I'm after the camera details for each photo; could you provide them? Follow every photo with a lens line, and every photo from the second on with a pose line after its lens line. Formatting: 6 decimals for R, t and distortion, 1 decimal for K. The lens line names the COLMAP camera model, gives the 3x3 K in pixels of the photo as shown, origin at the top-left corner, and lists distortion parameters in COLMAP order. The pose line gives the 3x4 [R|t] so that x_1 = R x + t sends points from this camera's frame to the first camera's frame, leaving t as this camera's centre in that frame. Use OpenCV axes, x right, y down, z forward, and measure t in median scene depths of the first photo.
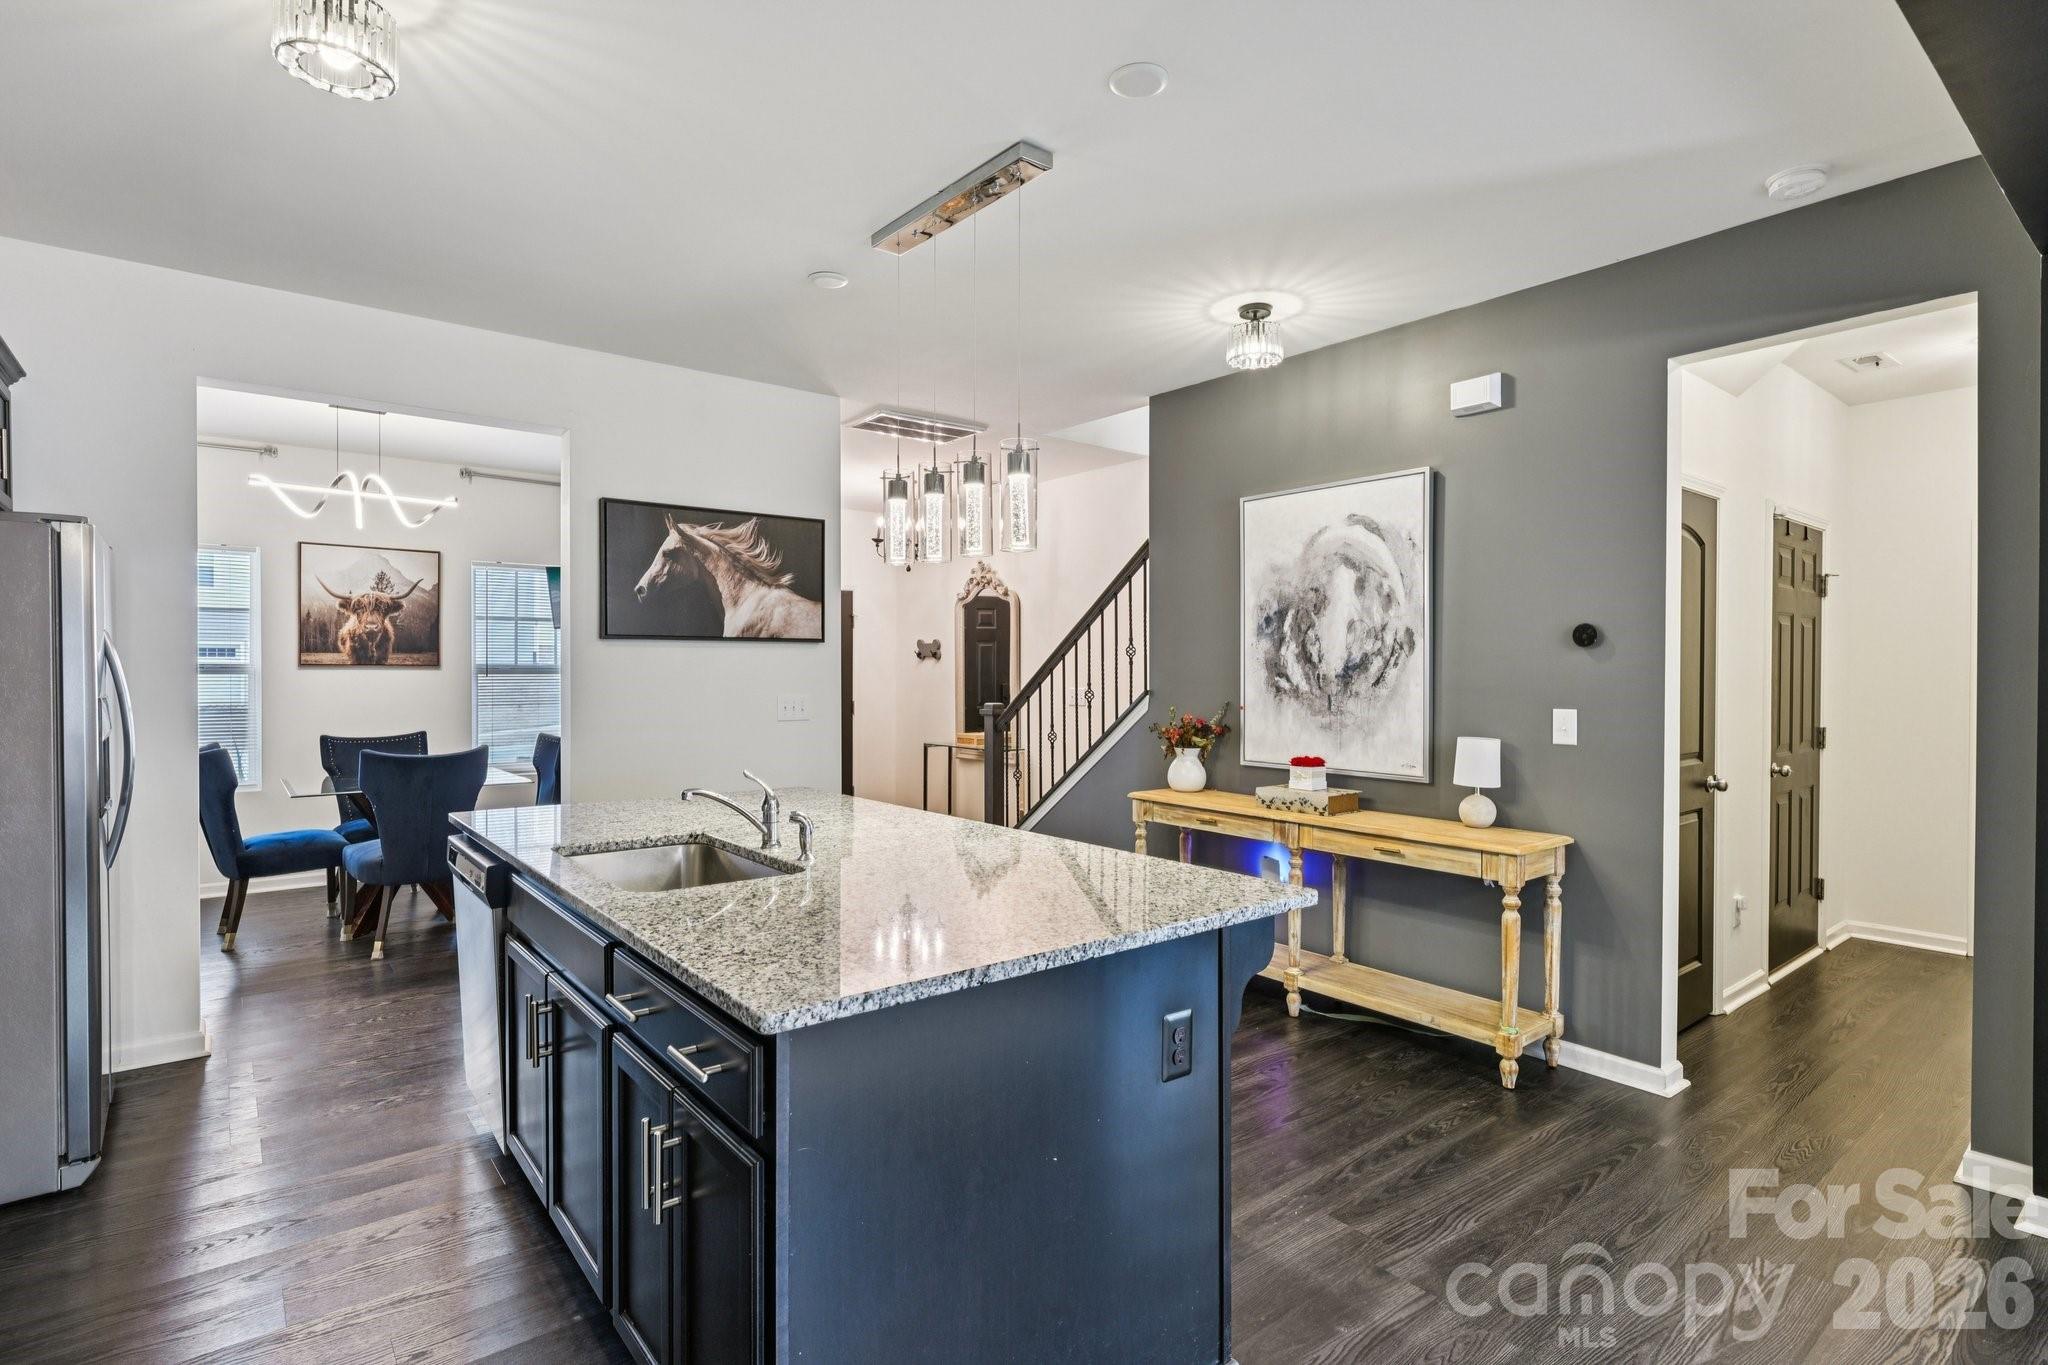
lens RADIAL K [[1002.3, 0, 1016.3], [0, 1002.3, 679.3], [0, 0, 1]] dist [-0.000470, -0.000258]
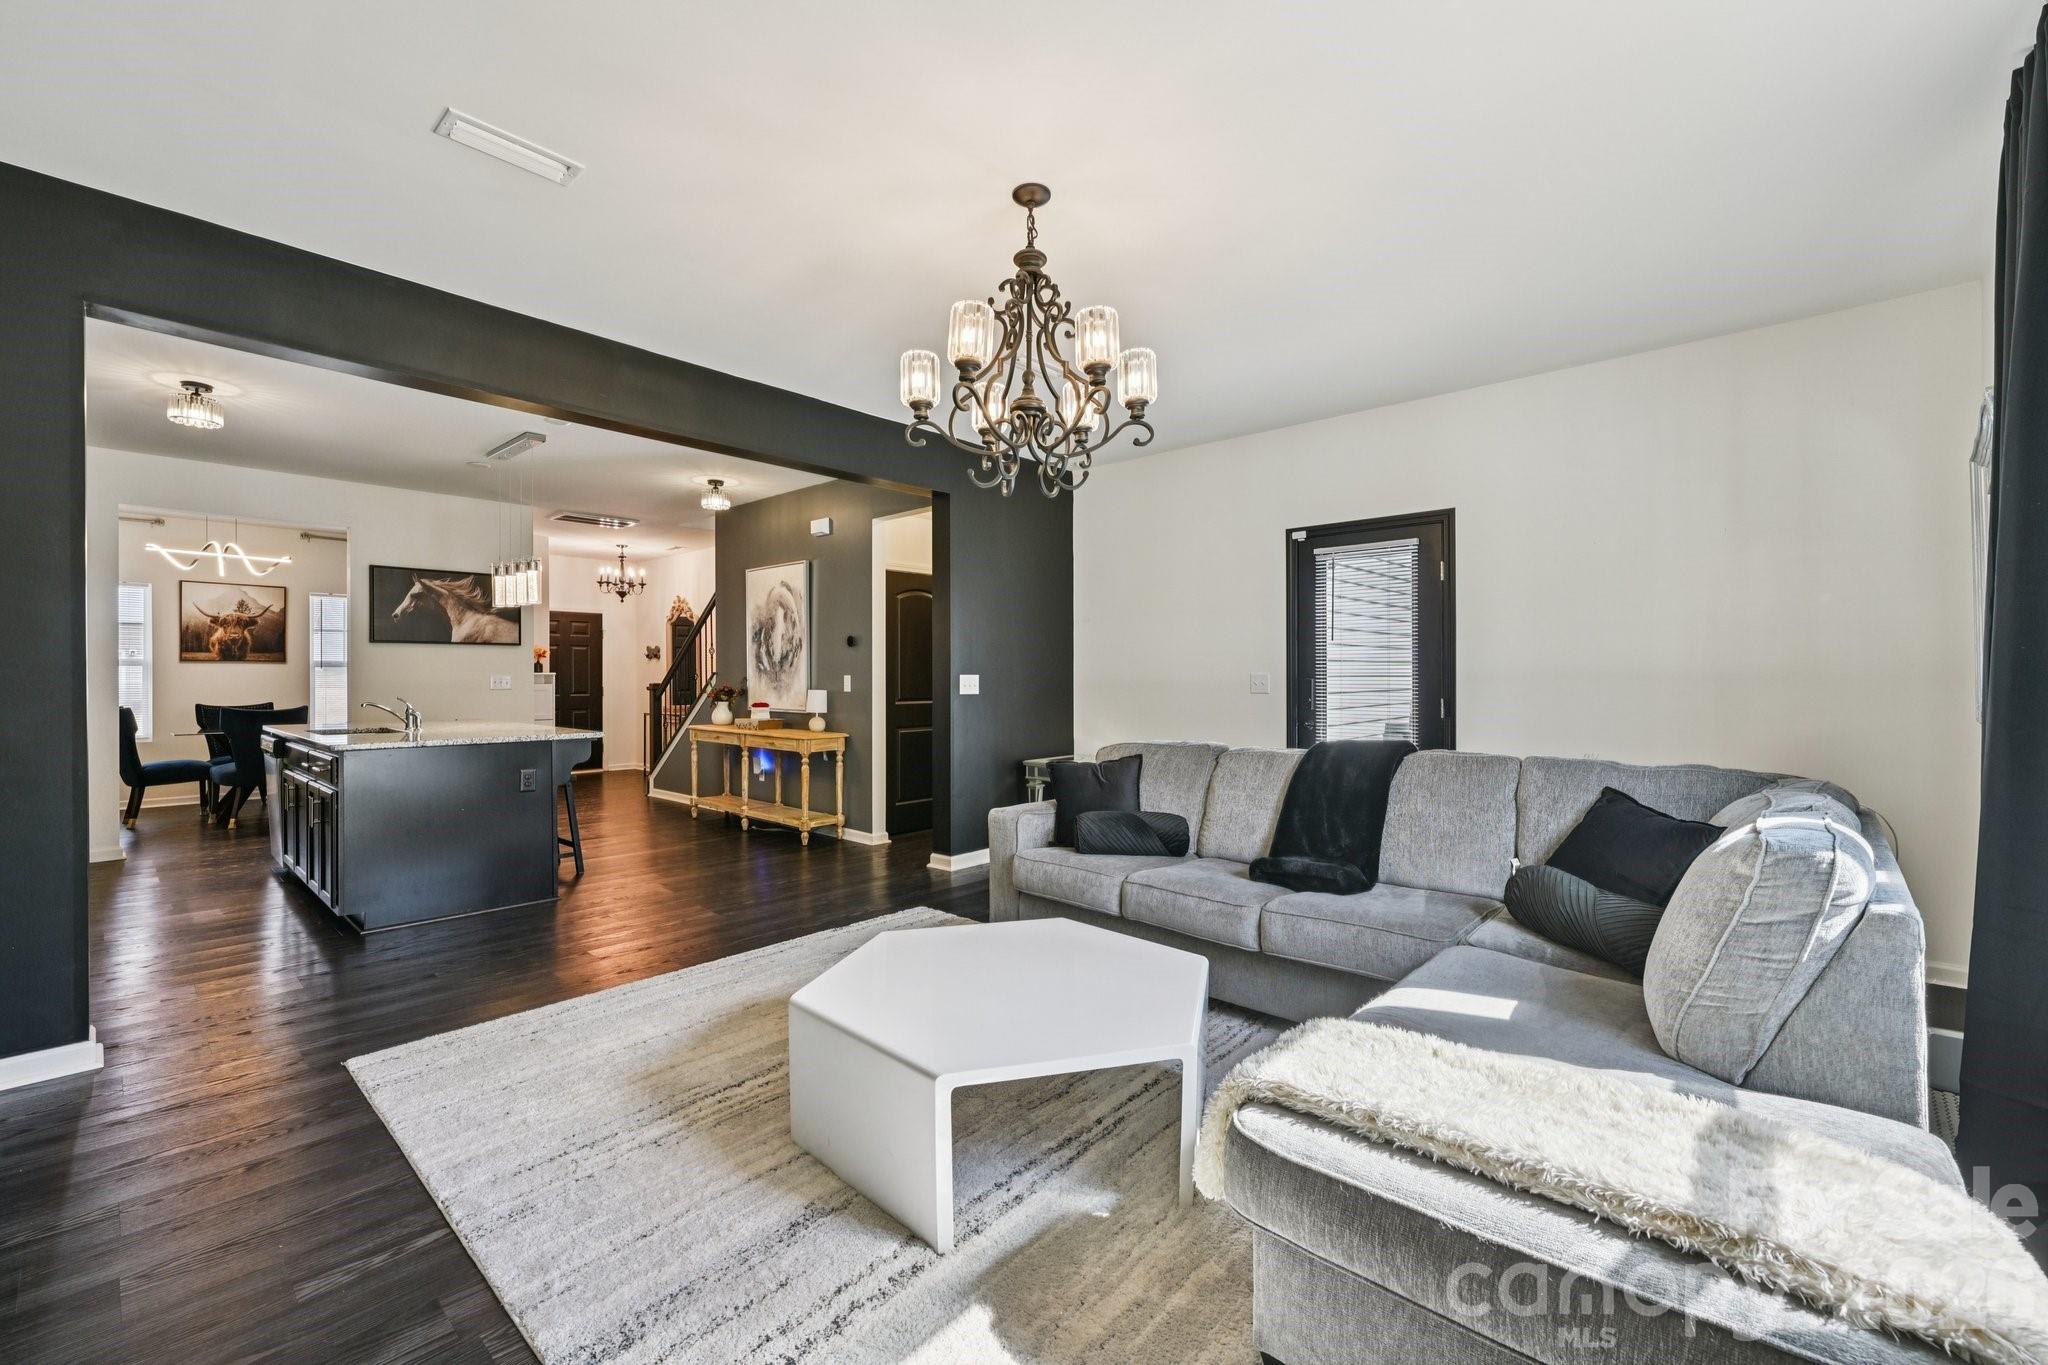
lens RADIAL K [[840.4, 0, 1018.1], [0, 840.4, 678.8], [0, 0, 1]] dist [-0.000968, 0.000130]
pose [[0.986905, -0.003516, 0.161263, 0.462862], [0.004514, 0.999973, -0.005822, 0.037012], [-0.161238, 0.006474, 0.986894, -0.642029]]
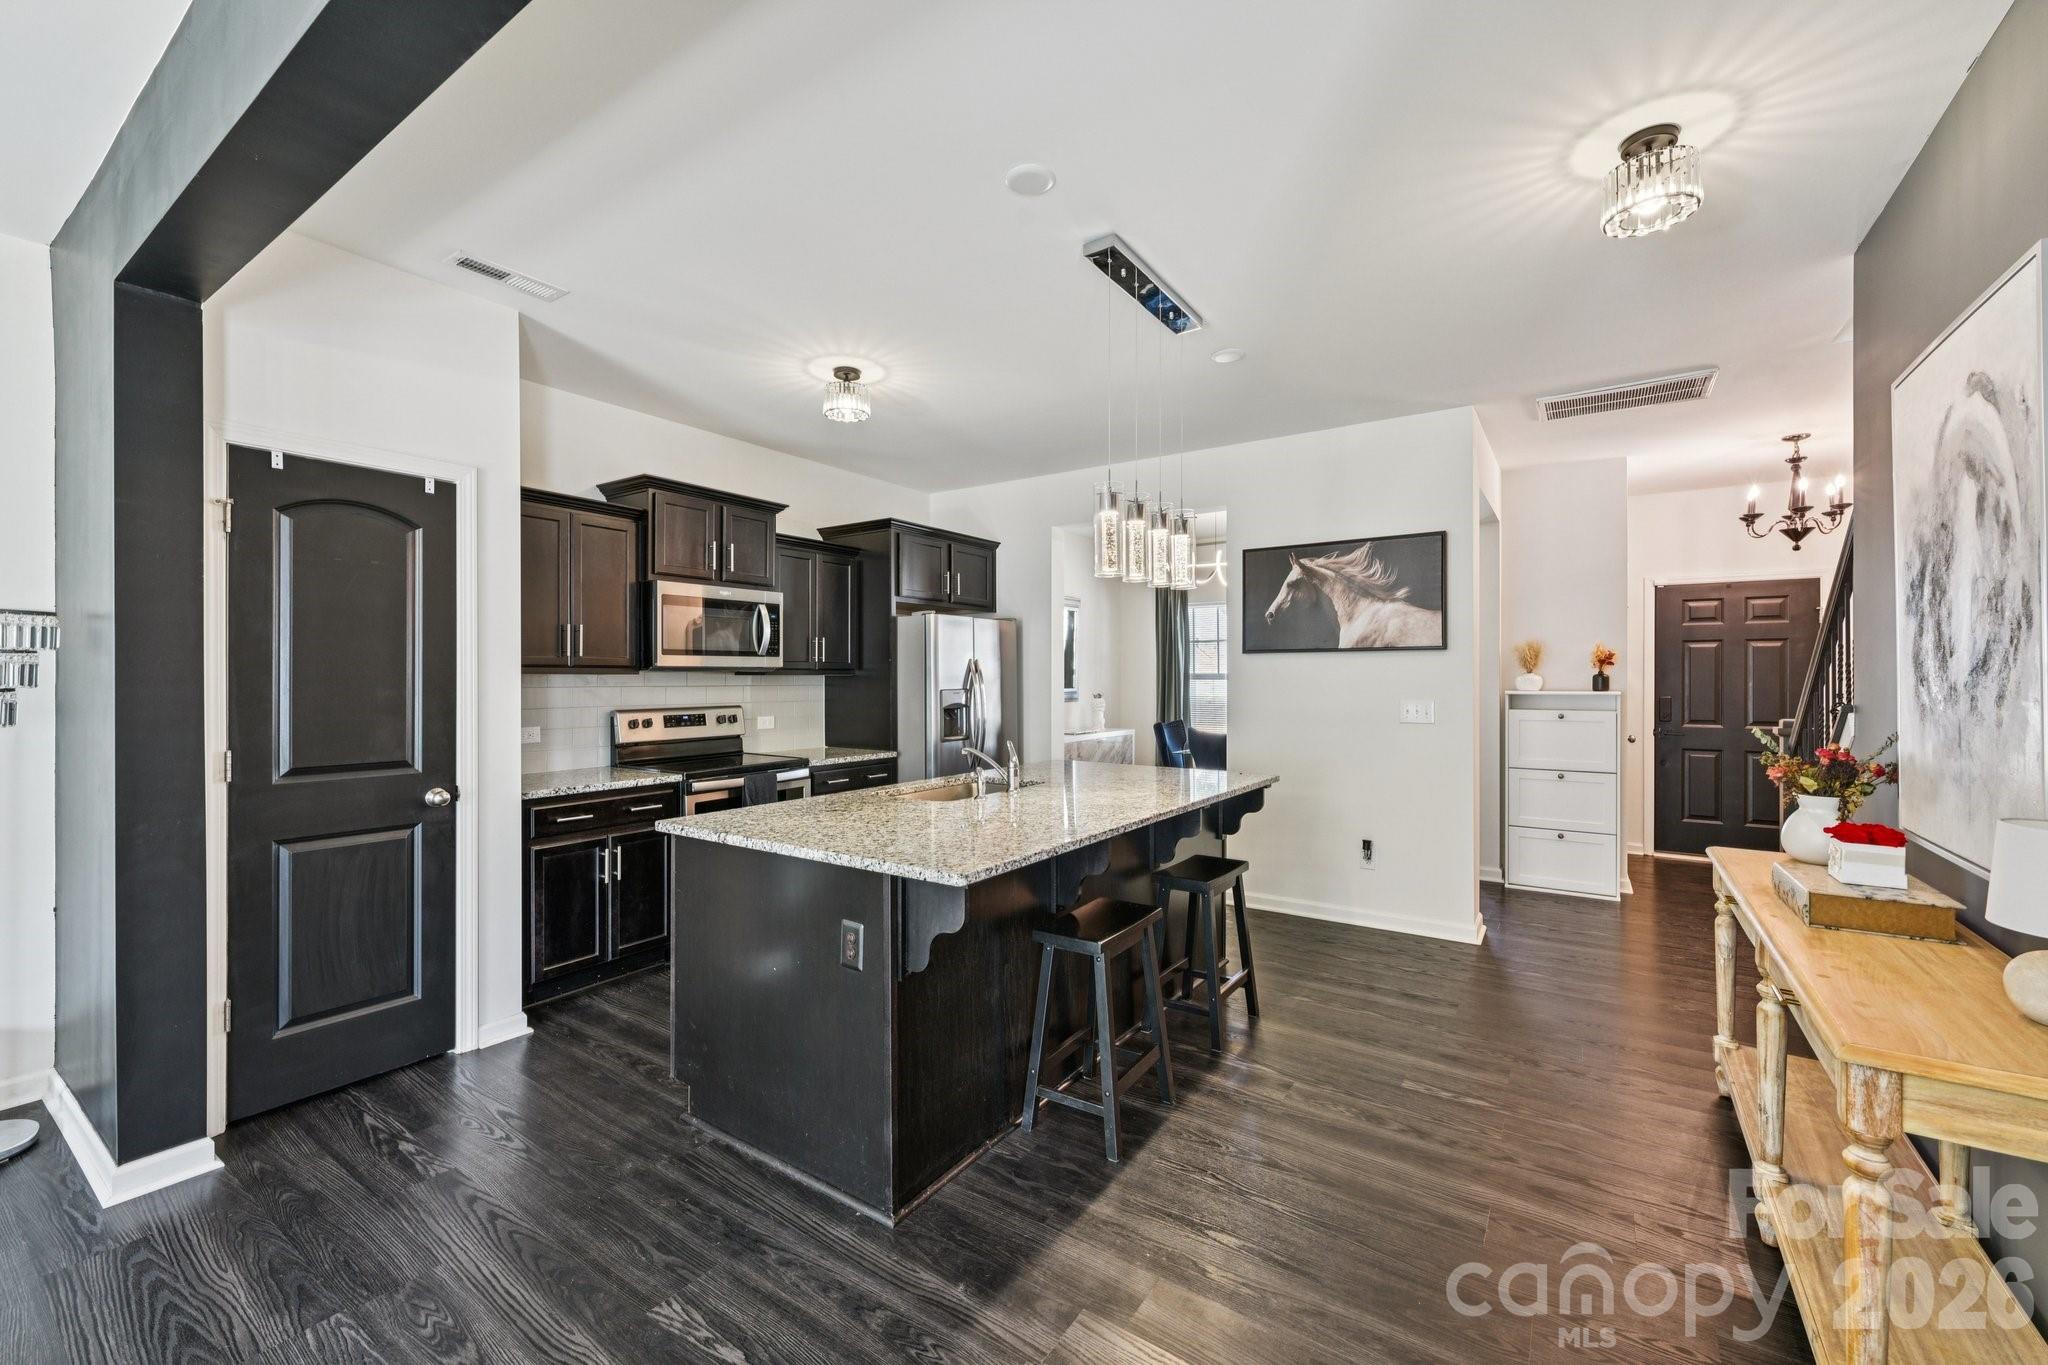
lens RADIAL K [[825.7, 0, 1016.9], [0, 825.7, 679.3], [0, 0, 1]] dist [-0.000174, 0.000028]
pose [[0.291328, 0.000462, -0.956623, 0.525995], [-0.007109, 0.999973, -0.001682, -0.001382], [0.956597, 0.007291, 0.291324, 0.351405]]
